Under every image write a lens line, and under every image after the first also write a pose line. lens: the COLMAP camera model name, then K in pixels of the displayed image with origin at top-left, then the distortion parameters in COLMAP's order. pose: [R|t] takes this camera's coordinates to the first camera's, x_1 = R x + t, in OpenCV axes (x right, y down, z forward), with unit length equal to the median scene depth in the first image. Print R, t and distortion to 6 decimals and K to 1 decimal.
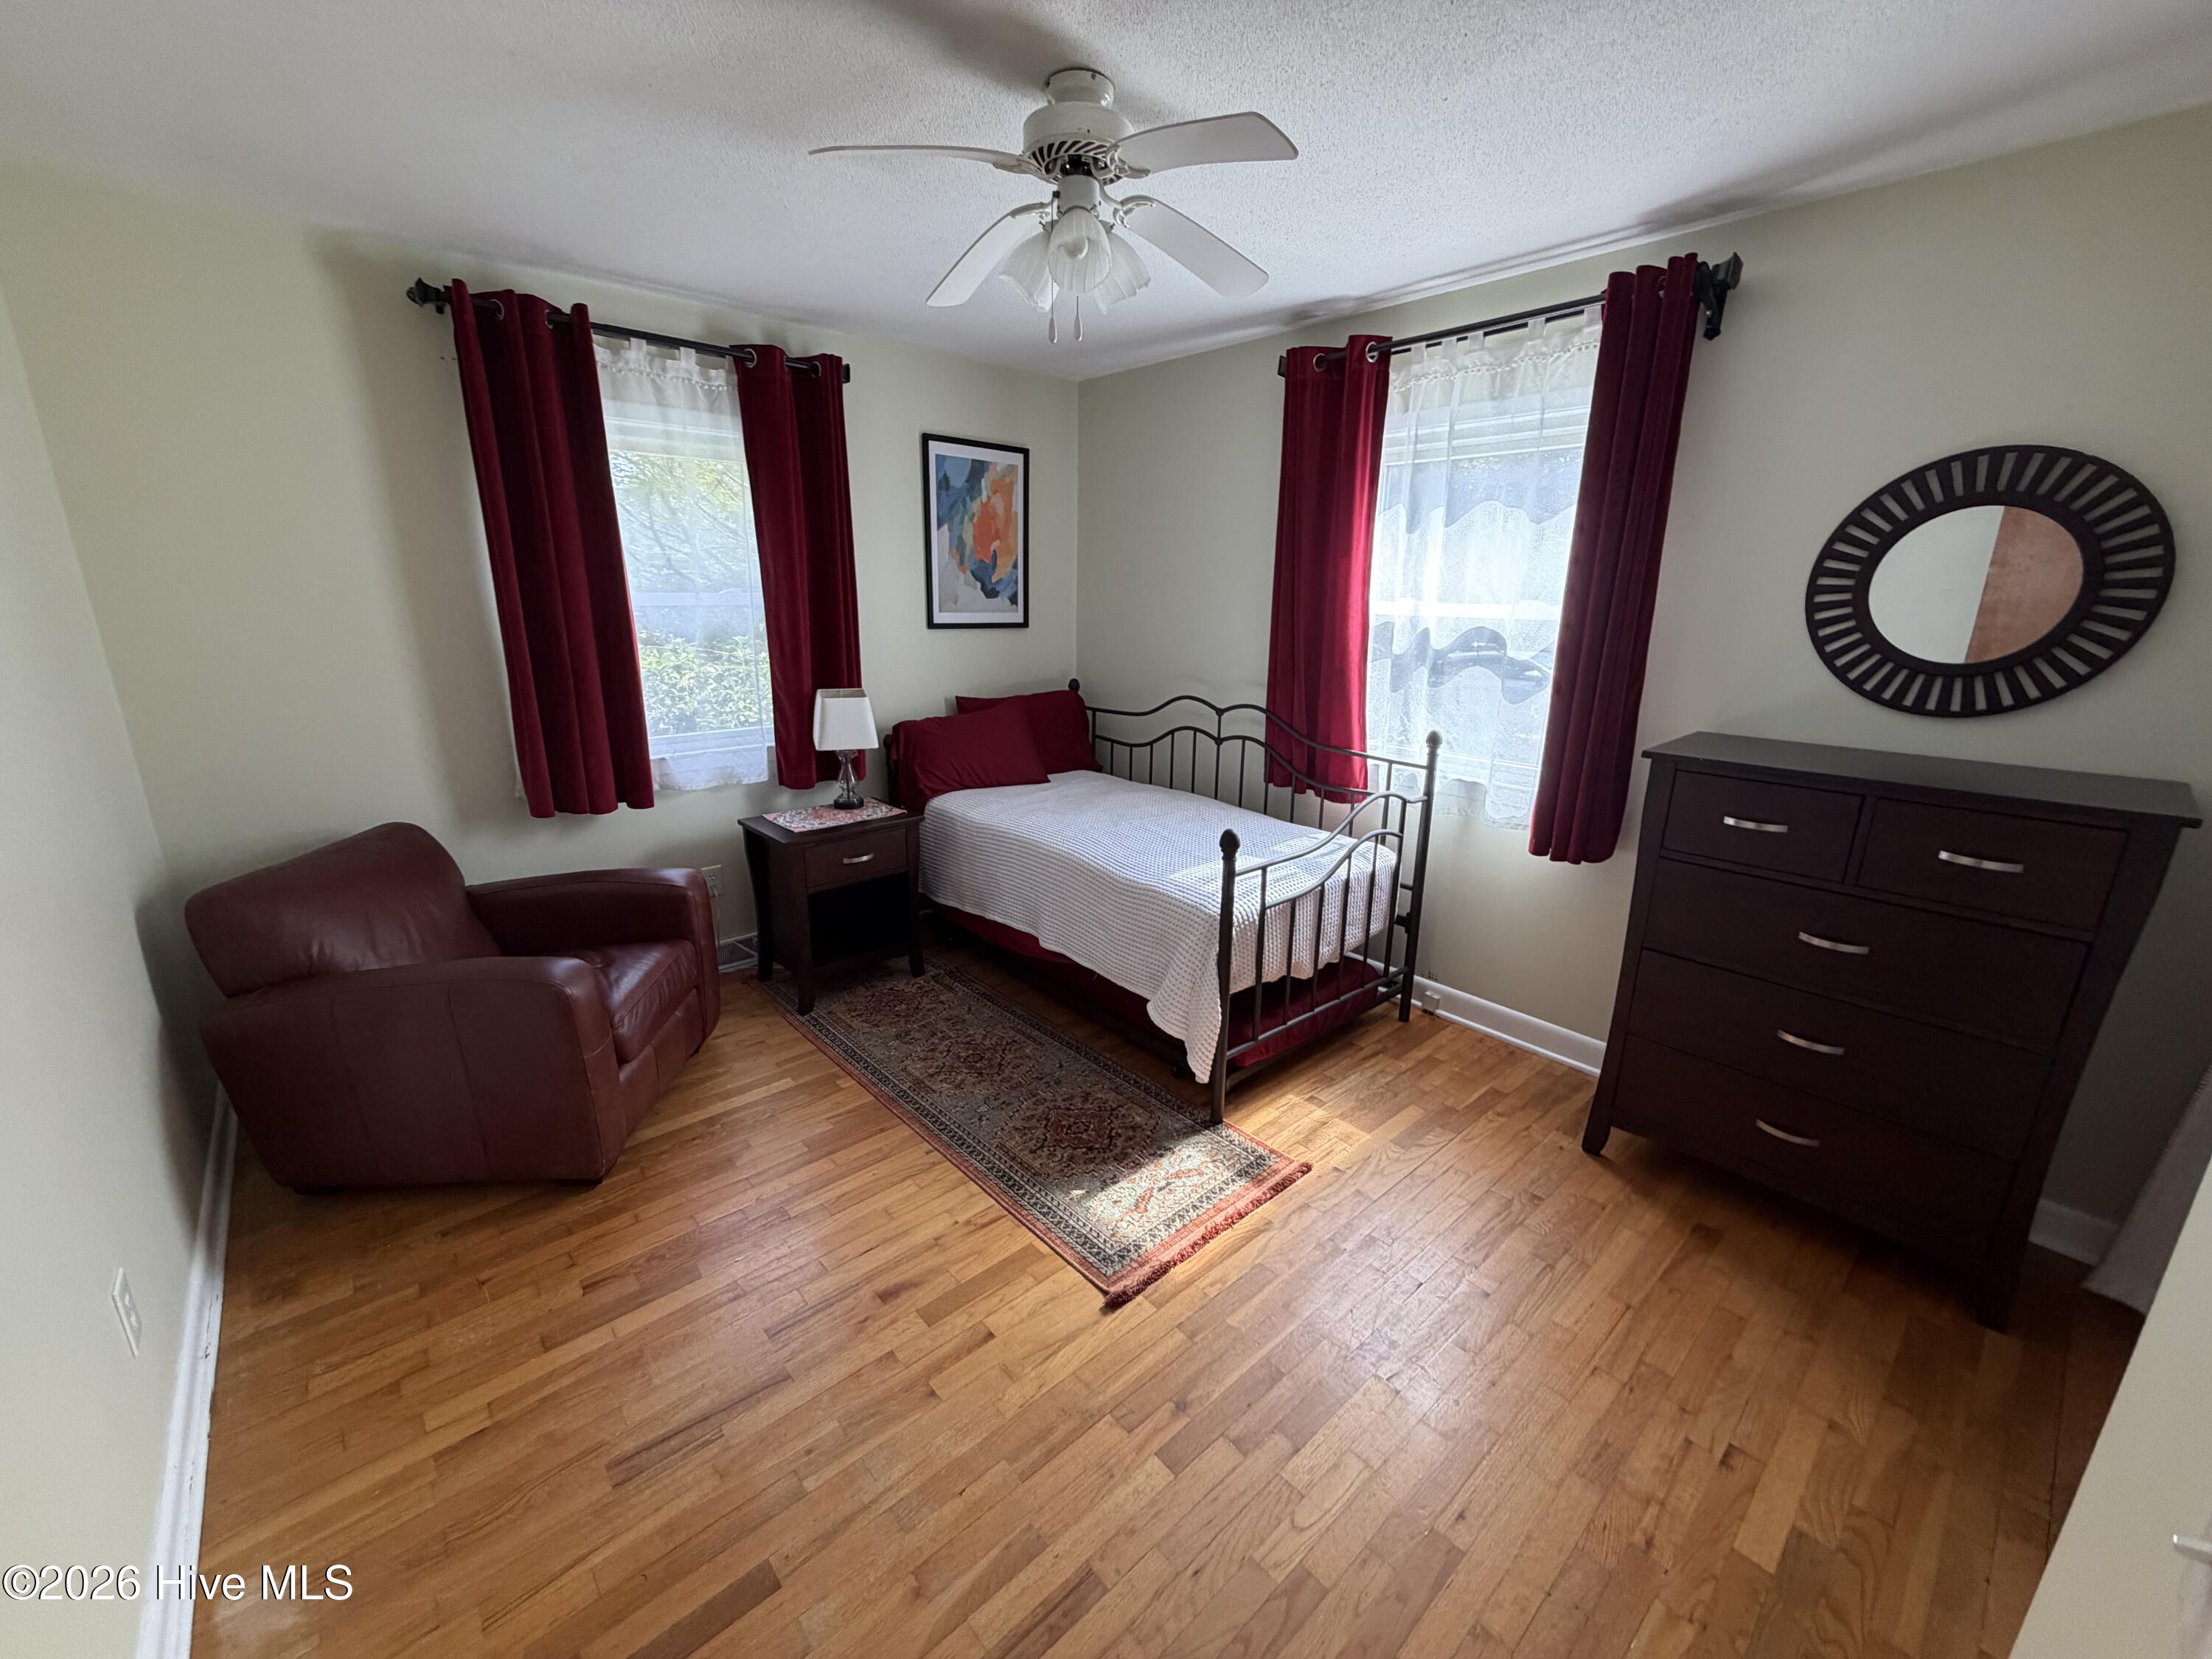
lens RADIAL K [[879.3, 0, 1098.9], [0, 879.3, 826.6], [0, 0, 1]] dist [-0.000274, 0.000676]
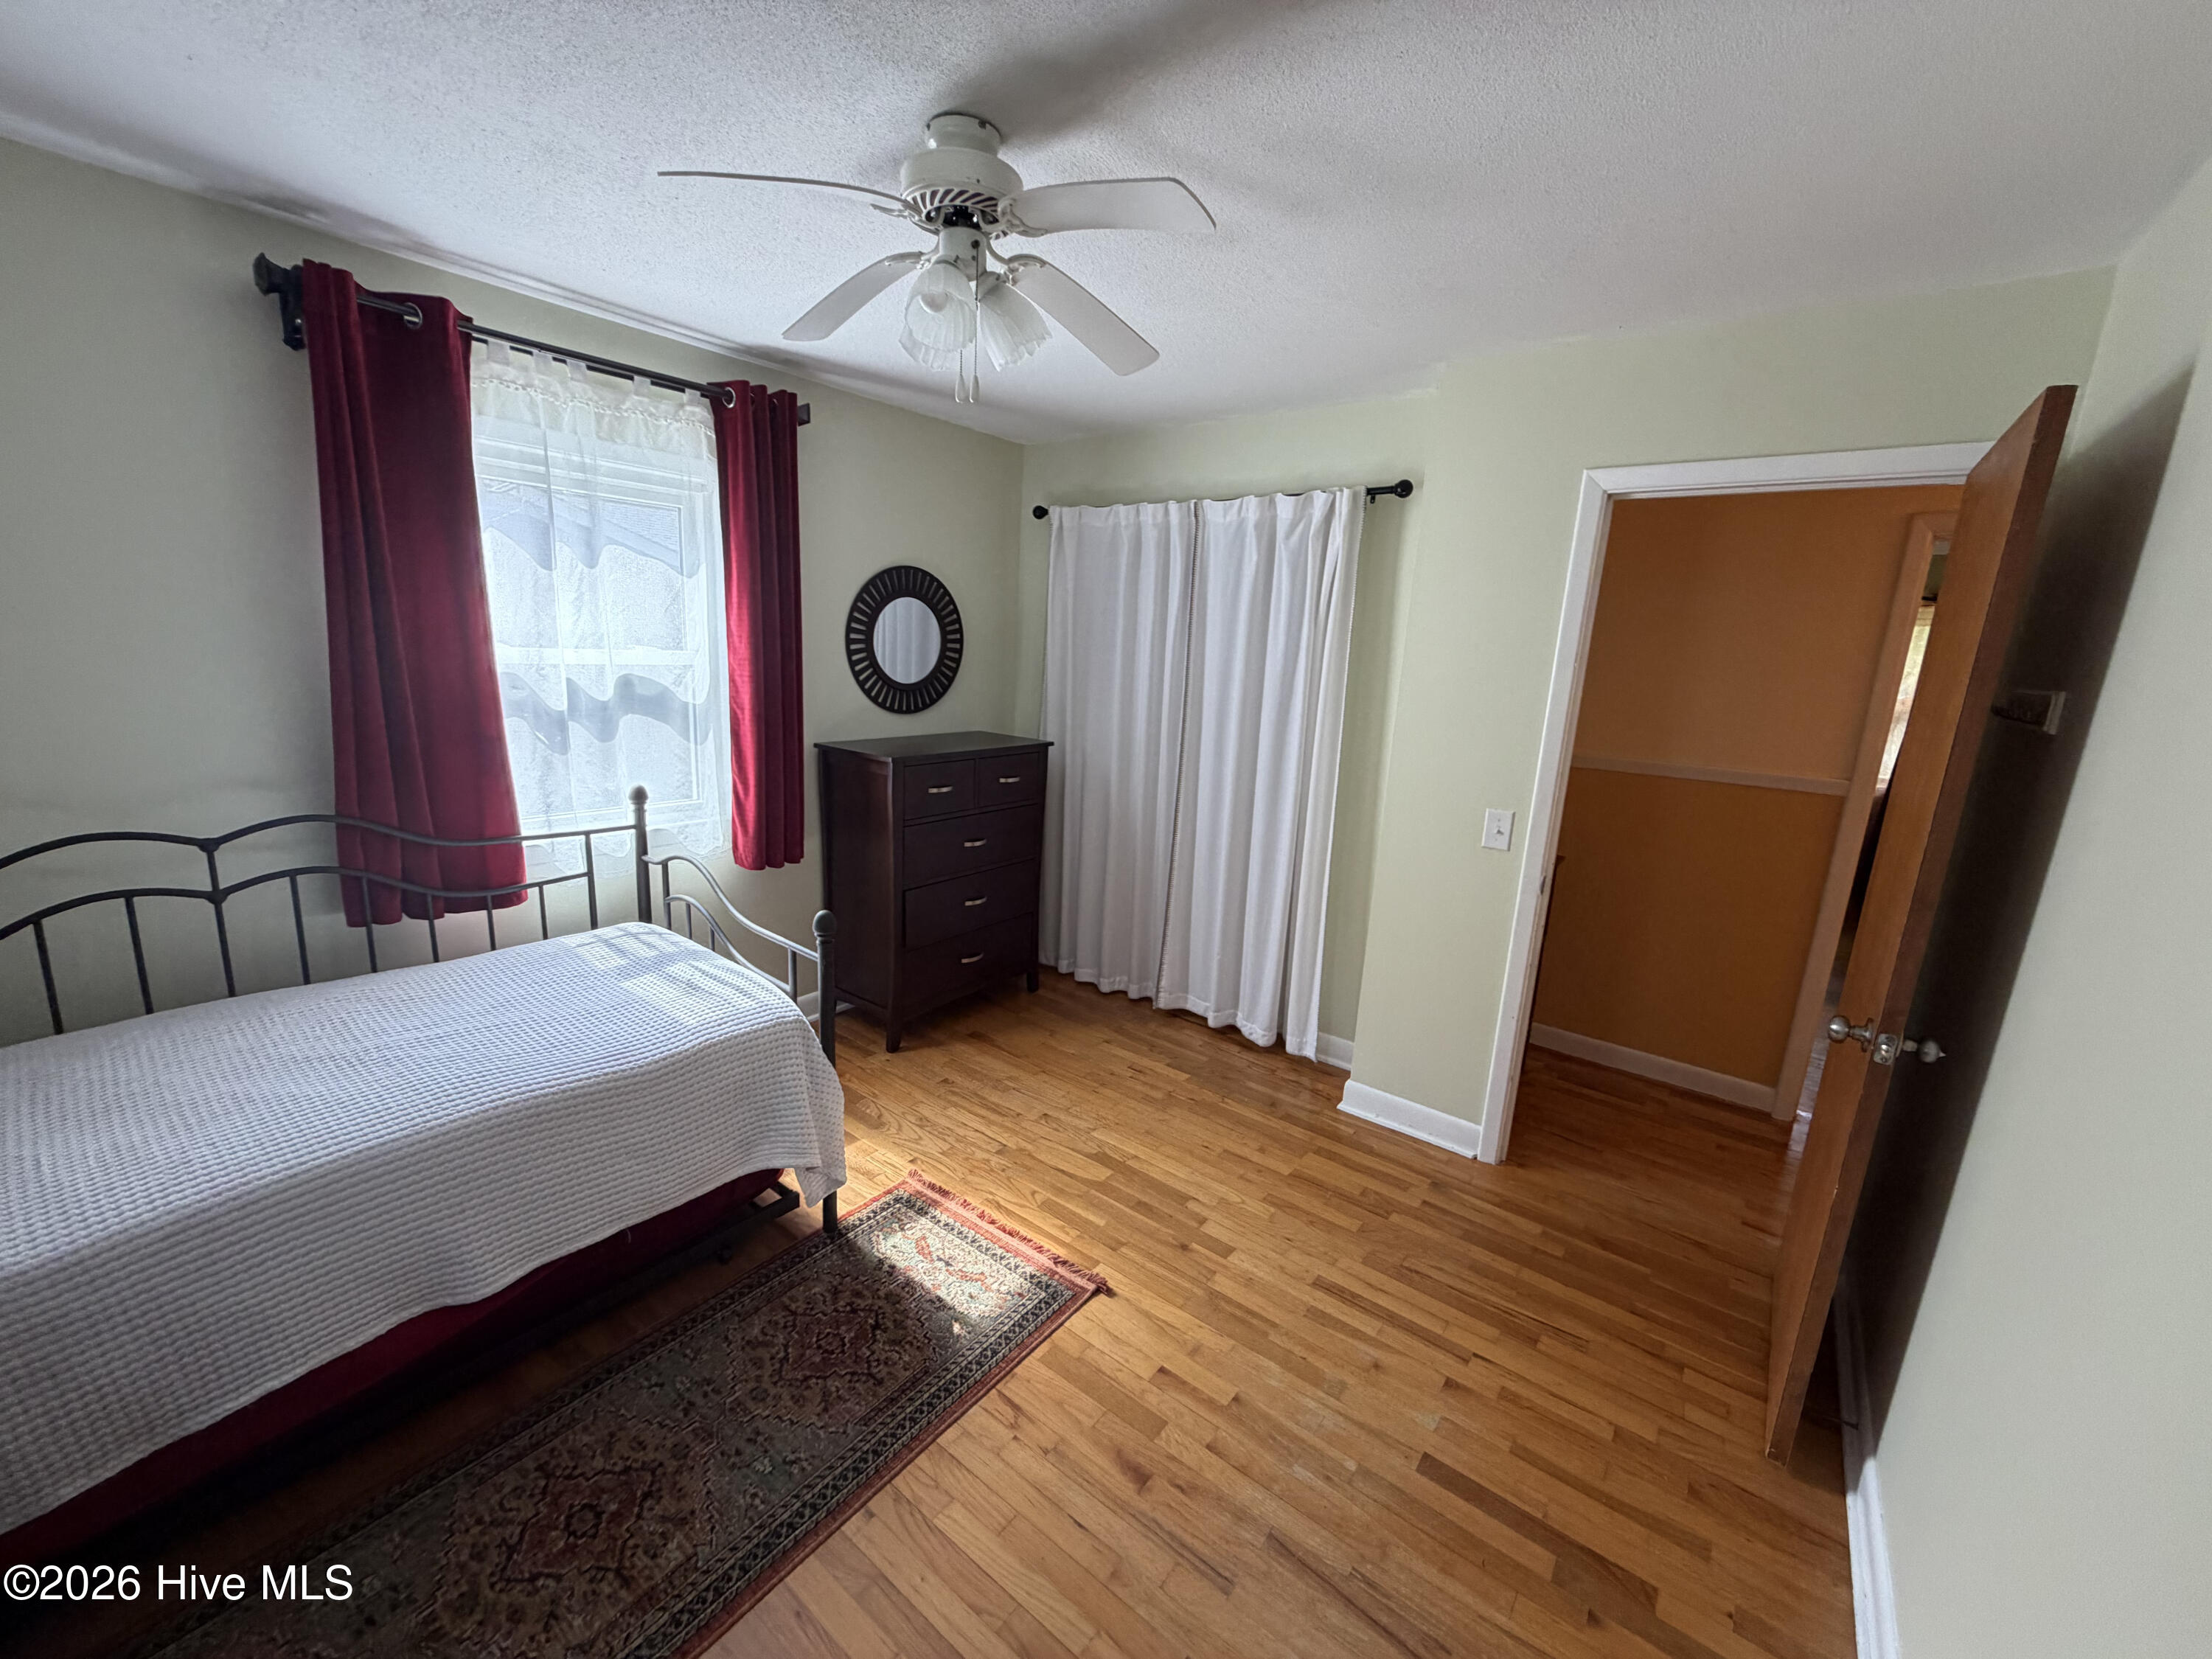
lens RADIAL K [[879.3, 0, 1097.5], [0, 879.3, 827.2], [0, 0, 1]] dist [-0.000274, 0.000676]
pose [[-0.181071, -0.225150, 0.957351, -0.826755], [0.209592, 0.942245, 0.261239, -0.282288], [-0.960877, 0.247956, -0.123424, 0.881106]]
